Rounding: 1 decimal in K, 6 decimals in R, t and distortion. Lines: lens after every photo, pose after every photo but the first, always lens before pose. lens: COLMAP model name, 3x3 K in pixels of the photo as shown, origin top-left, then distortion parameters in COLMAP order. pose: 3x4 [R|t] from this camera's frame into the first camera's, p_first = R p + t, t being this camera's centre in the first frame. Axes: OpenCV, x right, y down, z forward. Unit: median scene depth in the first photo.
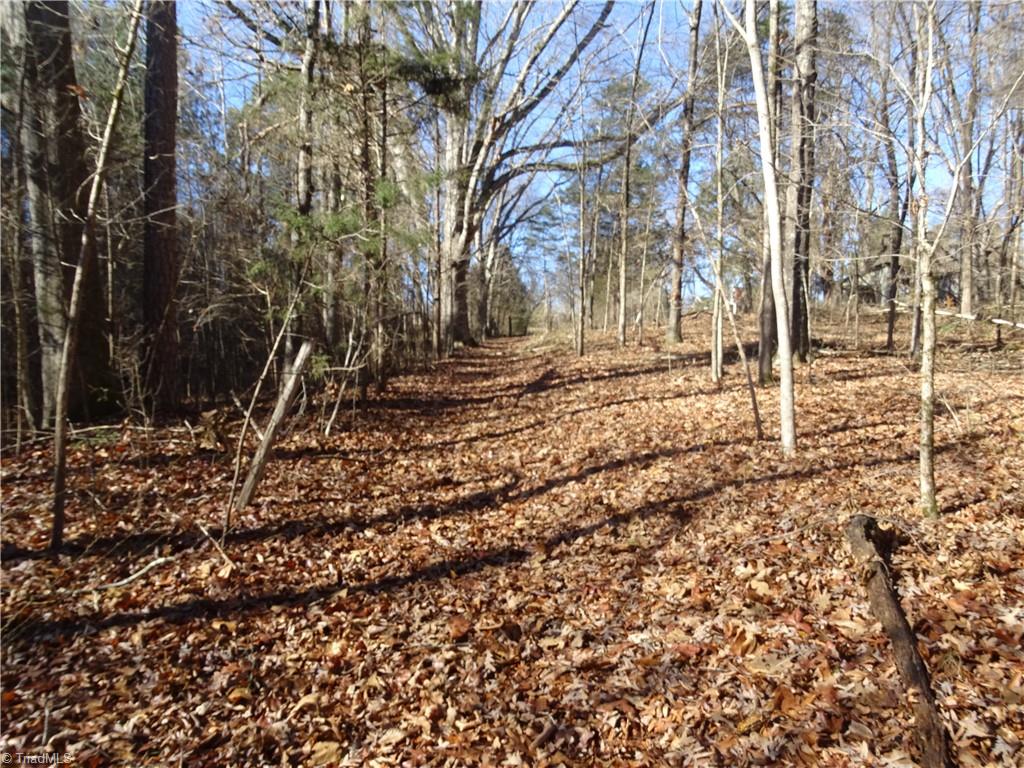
lens RADIAL K [[745.7, 0, 511.8], [0, 745.7, 385.1], [0, 0, 1]] dist [0.010587, -0.004407]
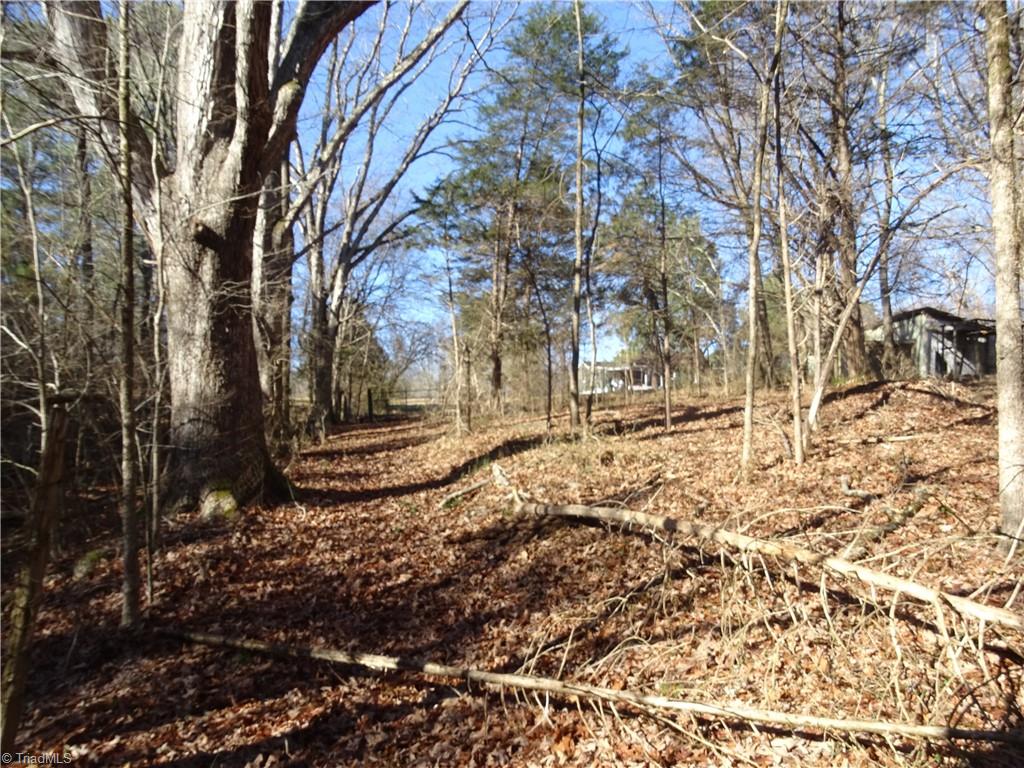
lens RADIAL K [[745.7, 0, 515.7], [0, 745.7, 381.0], [0, 0, 1]] dist [0.010587, -0.004407]
pose [[0.979218, -0.006211, 0.202717, -0.008770], [0.024856, 0.995671, -0.089560, -0.039665], [-0.201283, 0.092737, 0.975133, 0.372394]]
